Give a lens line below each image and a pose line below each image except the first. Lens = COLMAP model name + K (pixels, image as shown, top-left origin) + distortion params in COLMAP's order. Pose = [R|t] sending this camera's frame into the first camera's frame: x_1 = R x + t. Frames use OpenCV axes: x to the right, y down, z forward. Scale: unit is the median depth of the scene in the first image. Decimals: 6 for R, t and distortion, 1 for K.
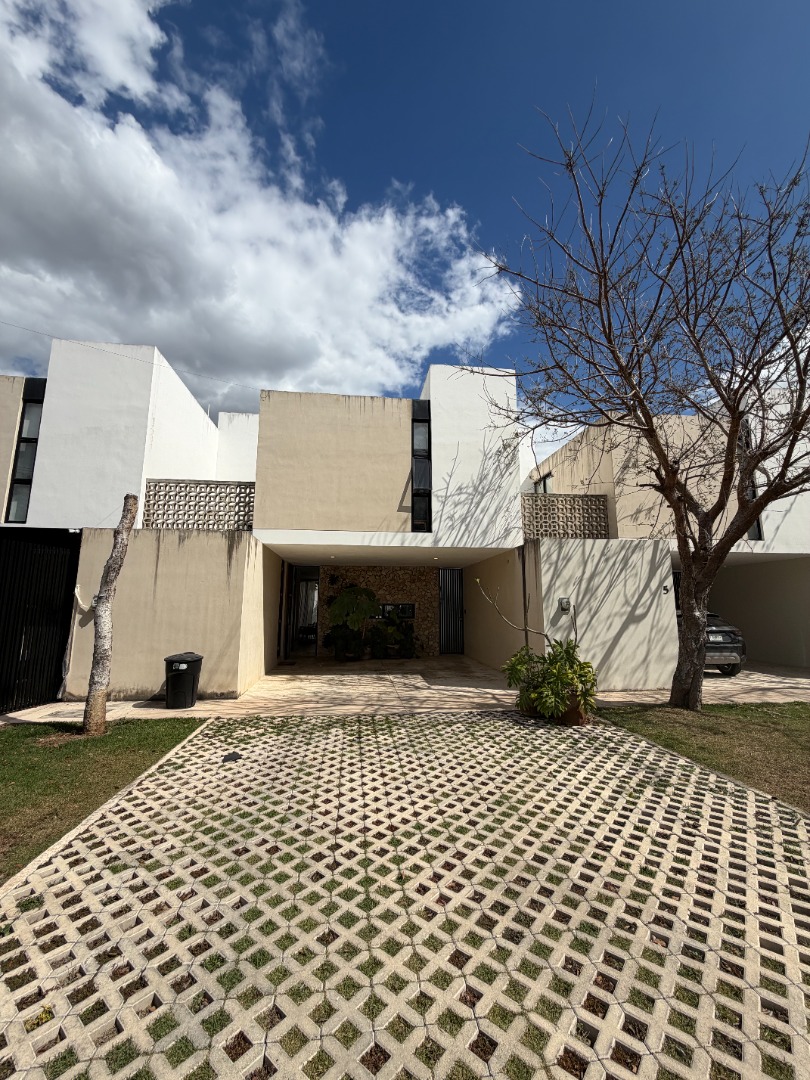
lens RADIAL K [[434.4, 0, 405.7], [0, 434.4, 538.6], [0, 0, 1]] dist [-0.000805, -0.000908]
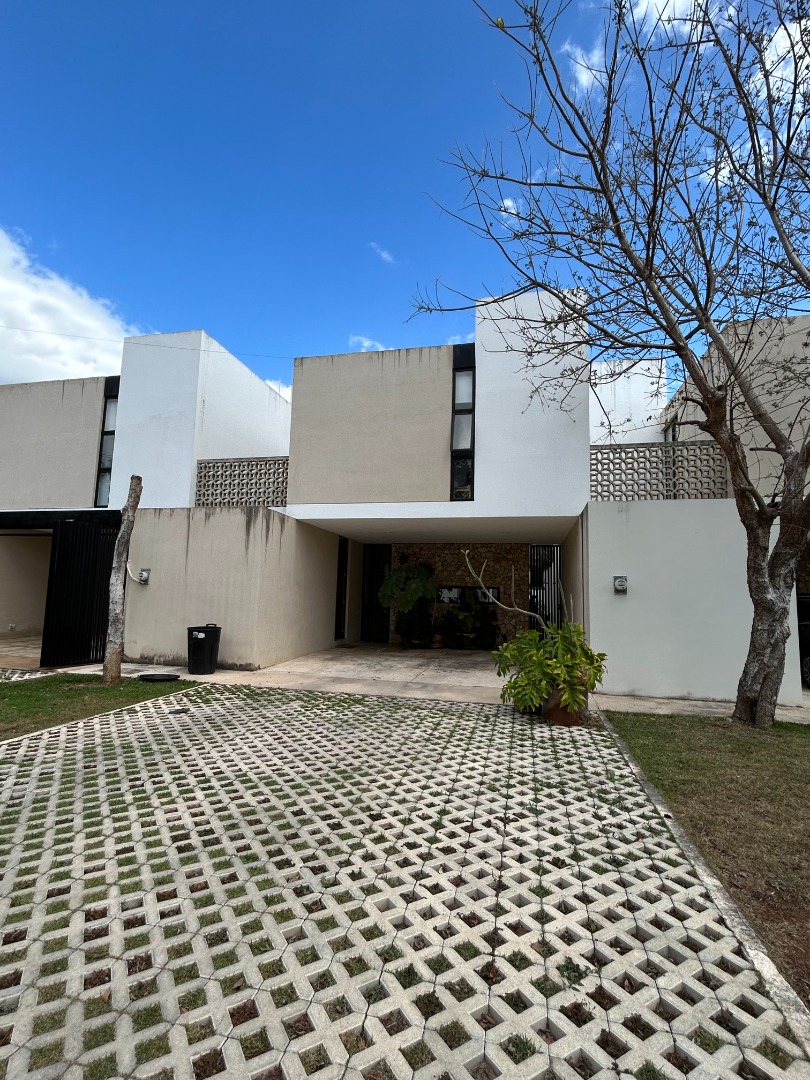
lens RADIAL K [[518.0, 0, 404.5], [0, 518.0, 539.6], [0, 0, 1]] dist [-0.009110, 0.001884]
pose [[0.940429, -0.014788, -0.339669, 0.631677], [0.030259, 0.998729, 0.040296, 0.039341], [0.338641, -0.048174, 0.939681, -0.013406]]
